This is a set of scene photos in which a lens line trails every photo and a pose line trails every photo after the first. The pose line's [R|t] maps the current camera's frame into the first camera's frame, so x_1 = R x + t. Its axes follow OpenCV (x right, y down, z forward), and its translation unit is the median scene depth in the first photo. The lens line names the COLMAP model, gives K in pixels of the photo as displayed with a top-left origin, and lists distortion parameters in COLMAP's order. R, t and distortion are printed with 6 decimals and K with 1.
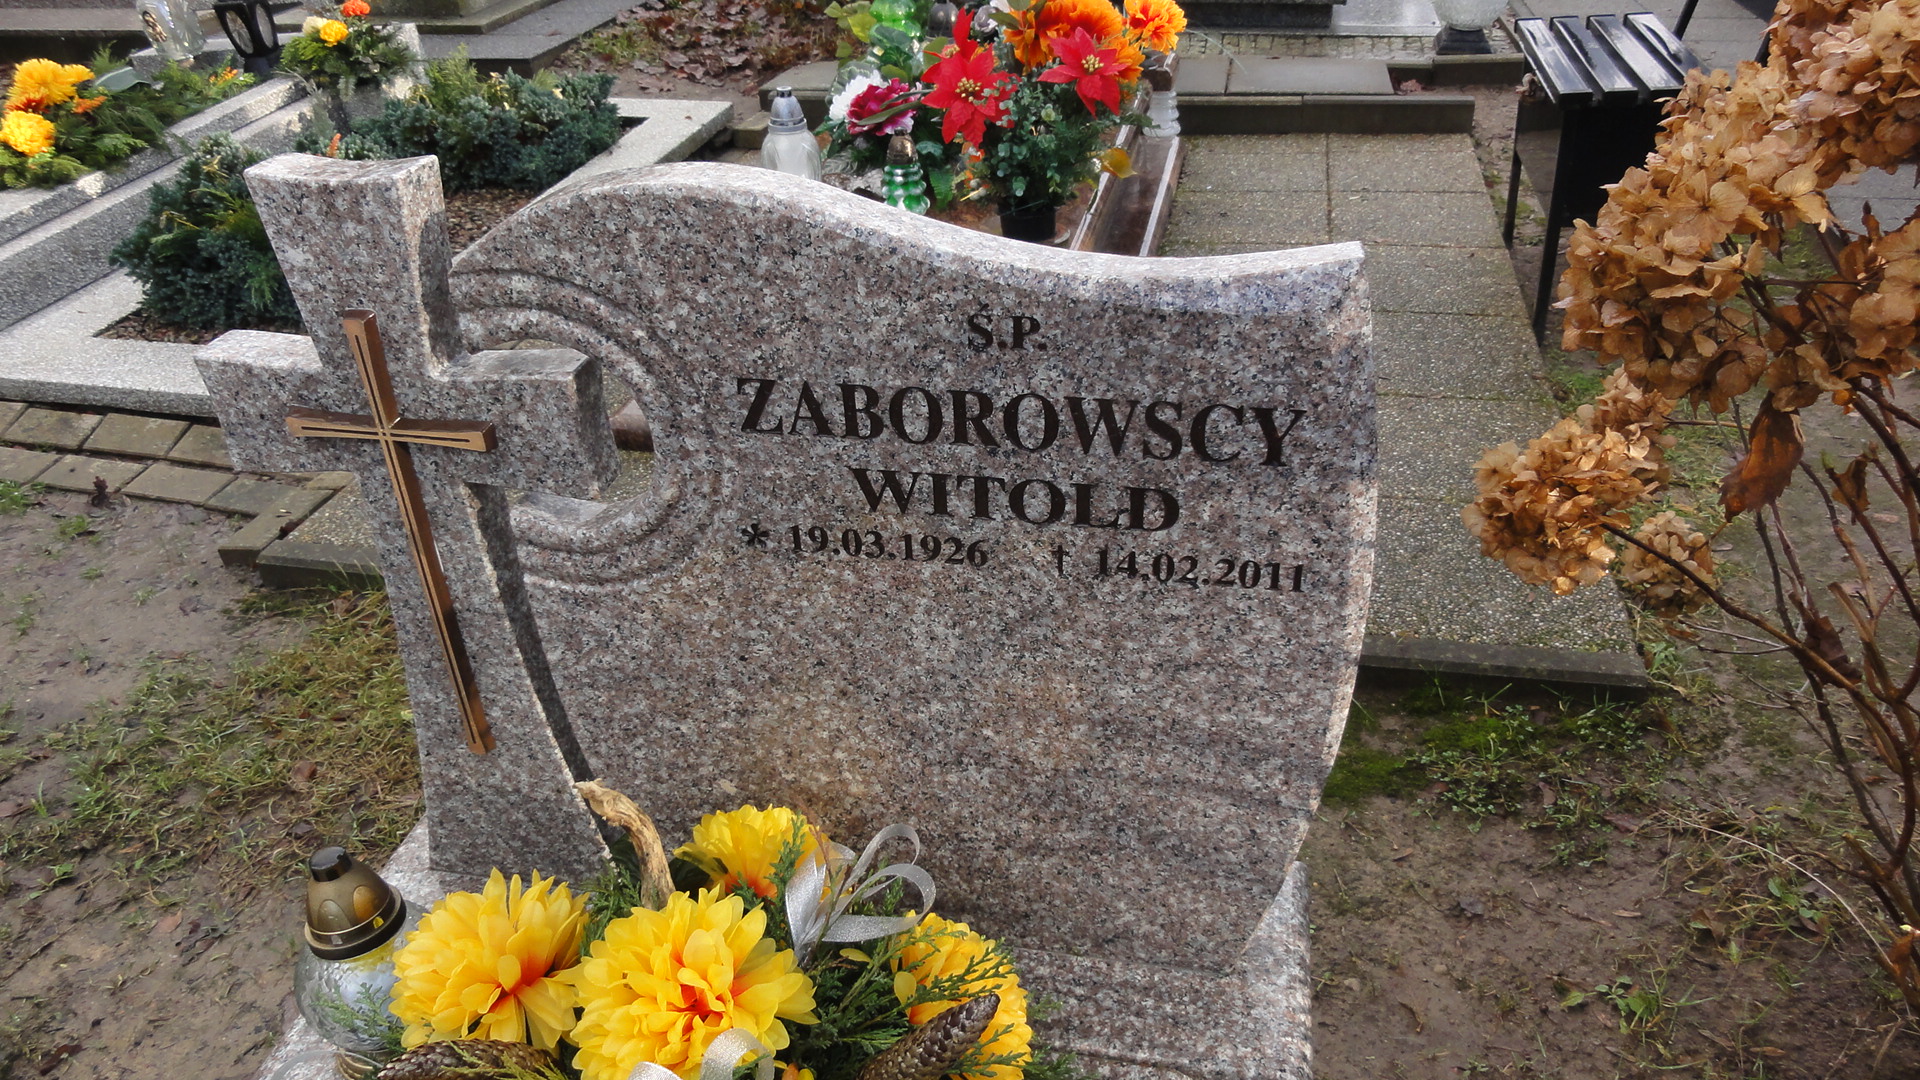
lens RADIAL K [[1361.6, 0, 962.9], [0, 1361.6, 539.5], [0, 0, 1]] dist [0.000481, 0.001477]
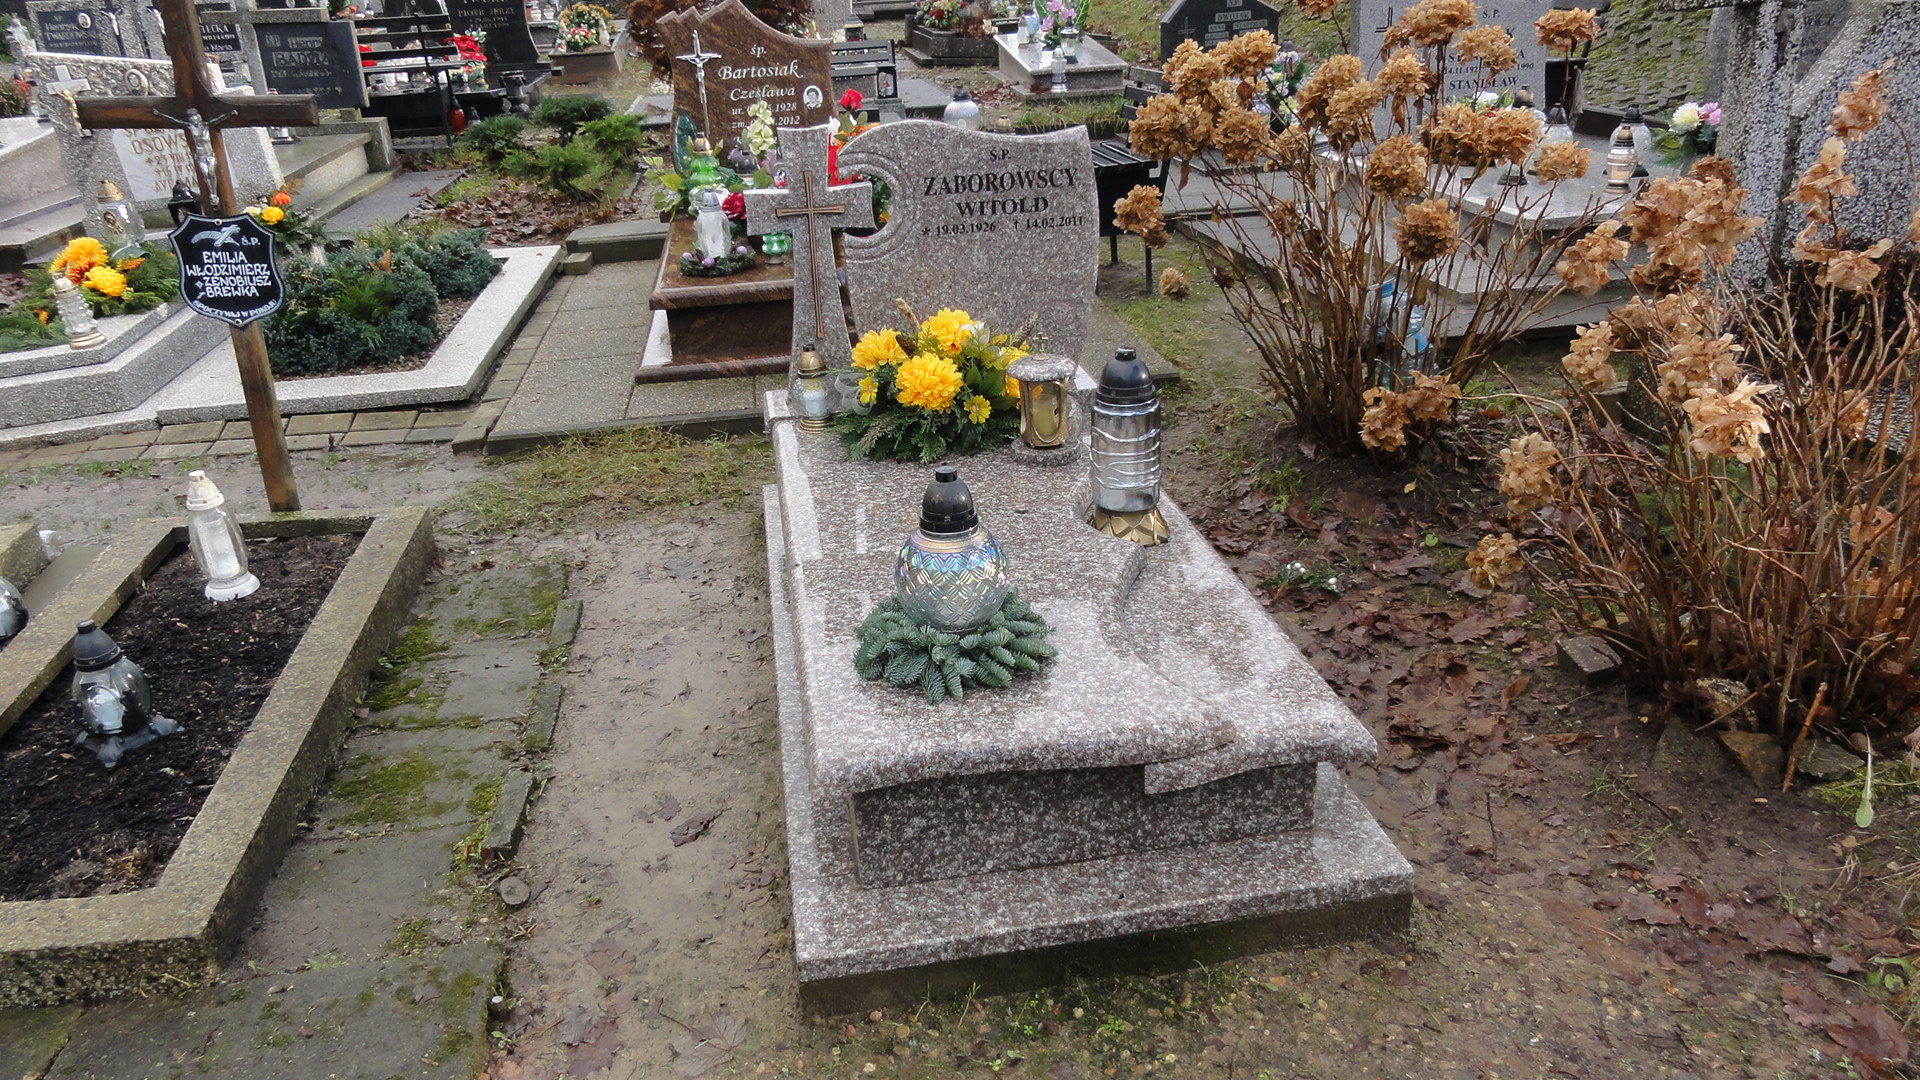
lens RADIAL K [[1361.6, 0, 959.6], [0, 1361.6, 540.2], [0, 0, 1]] dist [0.000481, 0.001477]
pose [[0.935832, -0.142376, 0.322410, -1.339457], [0.193533, 0.972109, -0.132469, 1.266870], [-0.294557, 0.186366, 0.937285, -2.137448]]
